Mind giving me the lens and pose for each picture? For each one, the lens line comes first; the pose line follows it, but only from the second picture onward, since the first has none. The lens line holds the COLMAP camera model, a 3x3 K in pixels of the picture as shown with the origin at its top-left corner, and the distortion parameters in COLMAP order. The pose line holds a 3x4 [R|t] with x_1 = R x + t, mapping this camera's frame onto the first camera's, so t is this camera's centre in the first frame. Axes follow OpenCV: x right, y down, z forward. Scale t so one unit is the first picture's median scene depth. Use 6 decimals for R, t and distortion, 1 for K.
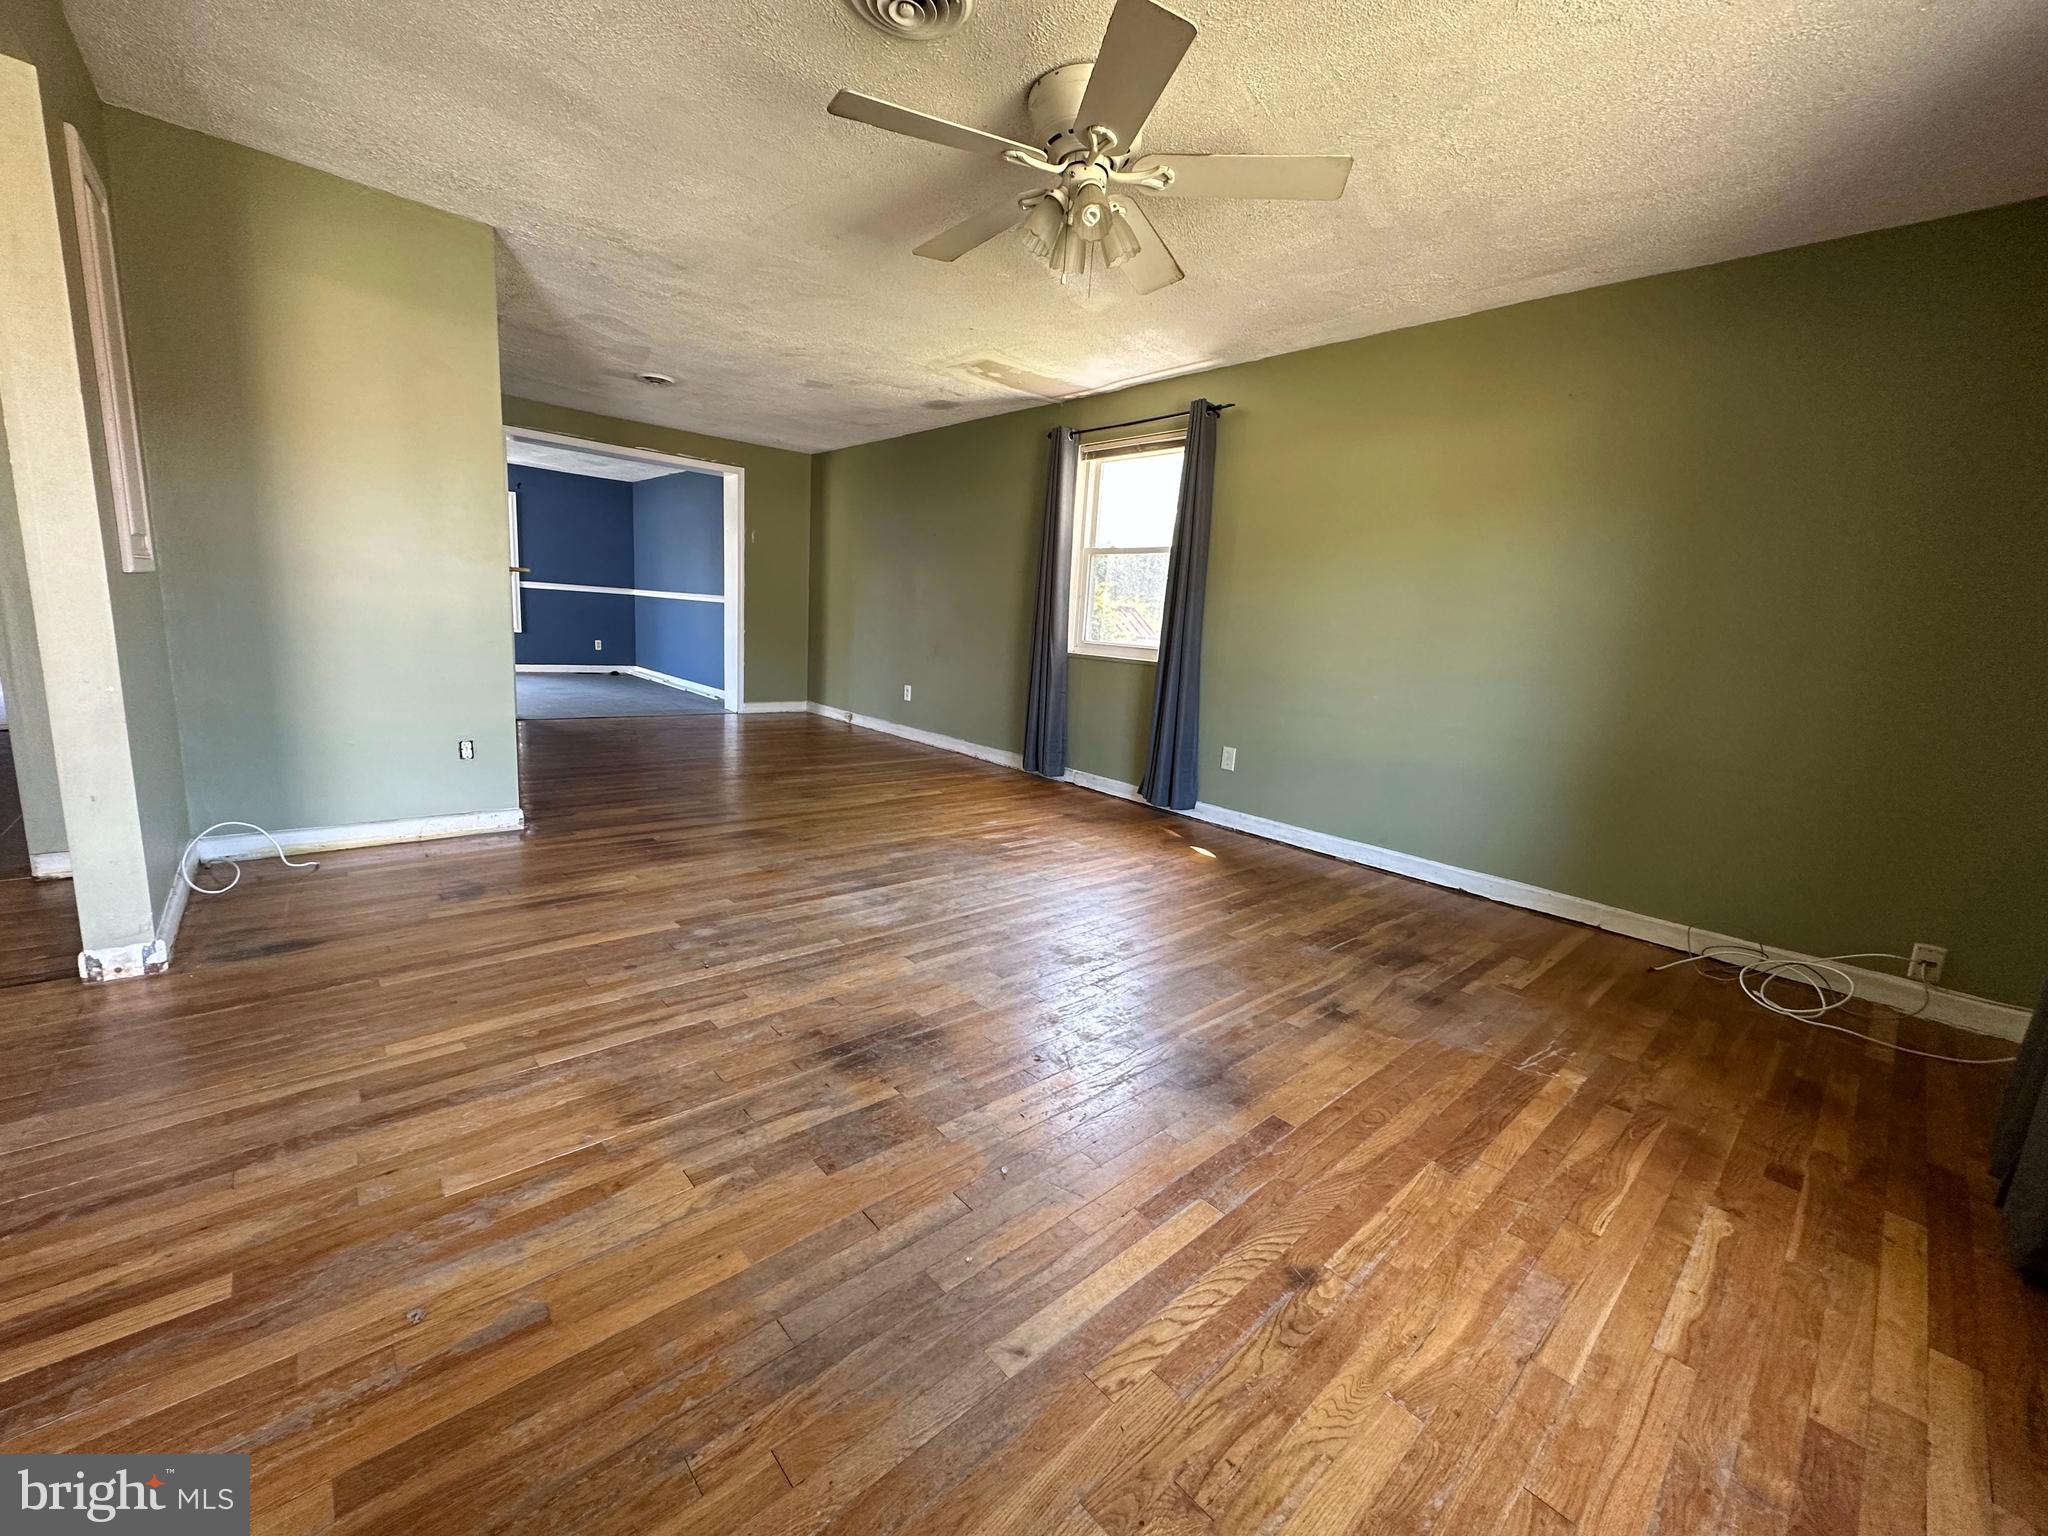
lens RADIAL K [[813.7, 0, 1021.1], [0, 813.7, 766.8], [0, 0, 1]] dist [-0.001620, 0.000908]
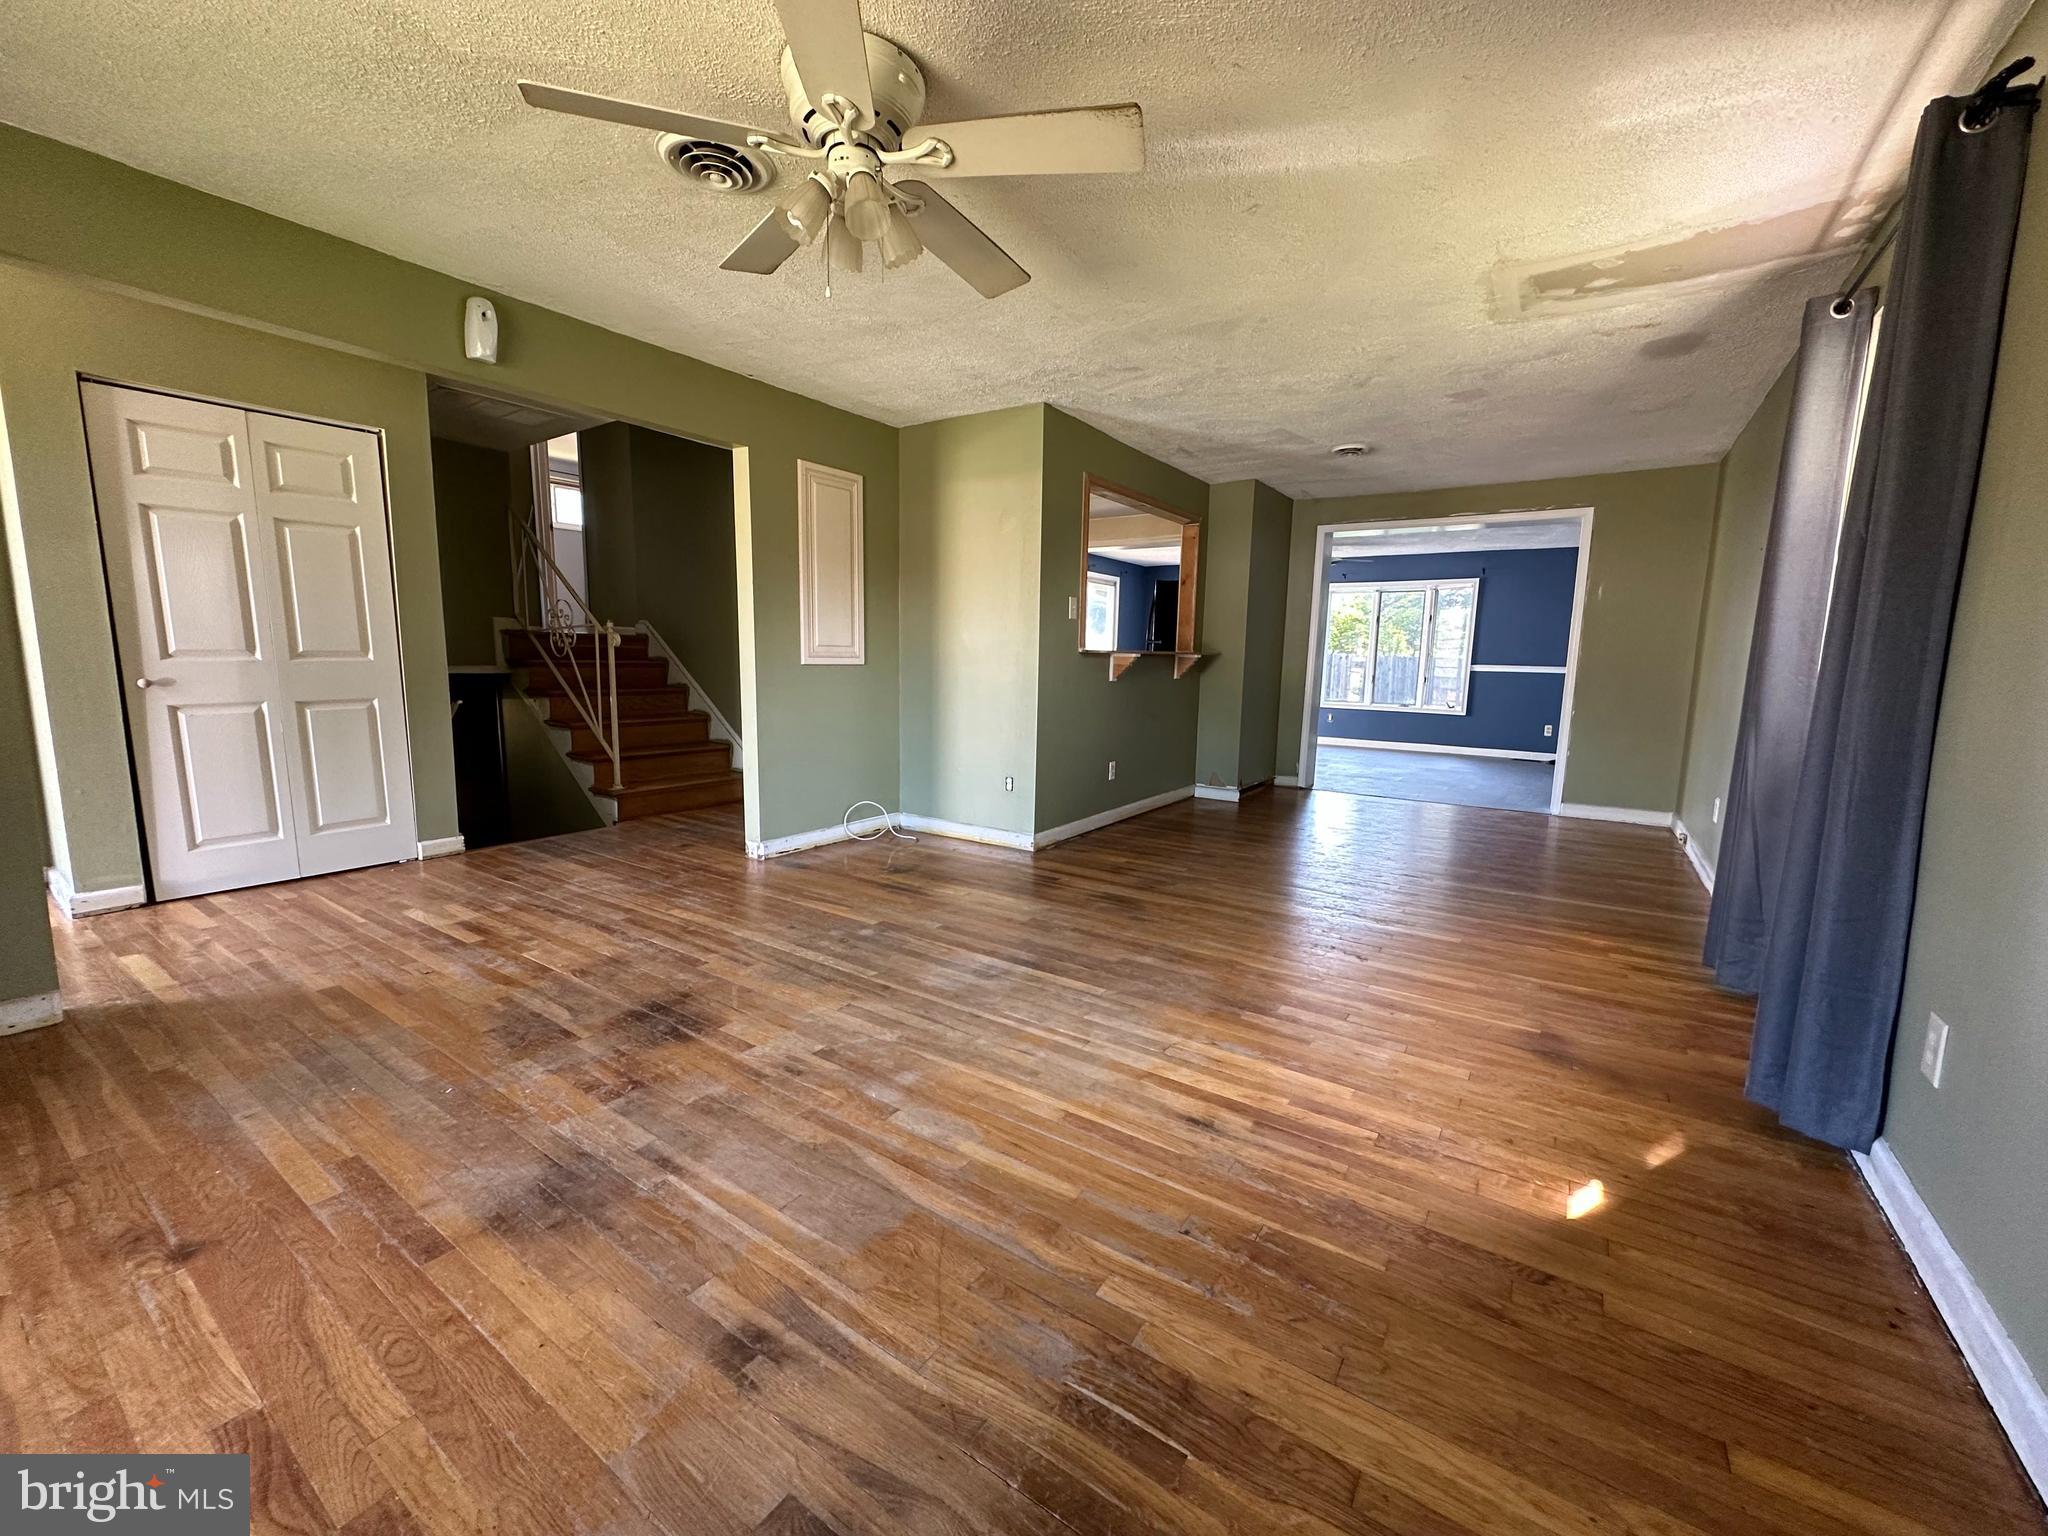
lens RADIAL K [[813.7, 0, 1021.5], [0, 813.7, 765.7], [0, 0, 1]] dist [-0.001620, 0.000908]
pose [[0.241544, 0.070174, -0.967849, 0.798986], [-0.179626, 0.983379, 0.026471, -0.112571], [0.953620, 0.167457, 0.250134, 0.836443]]
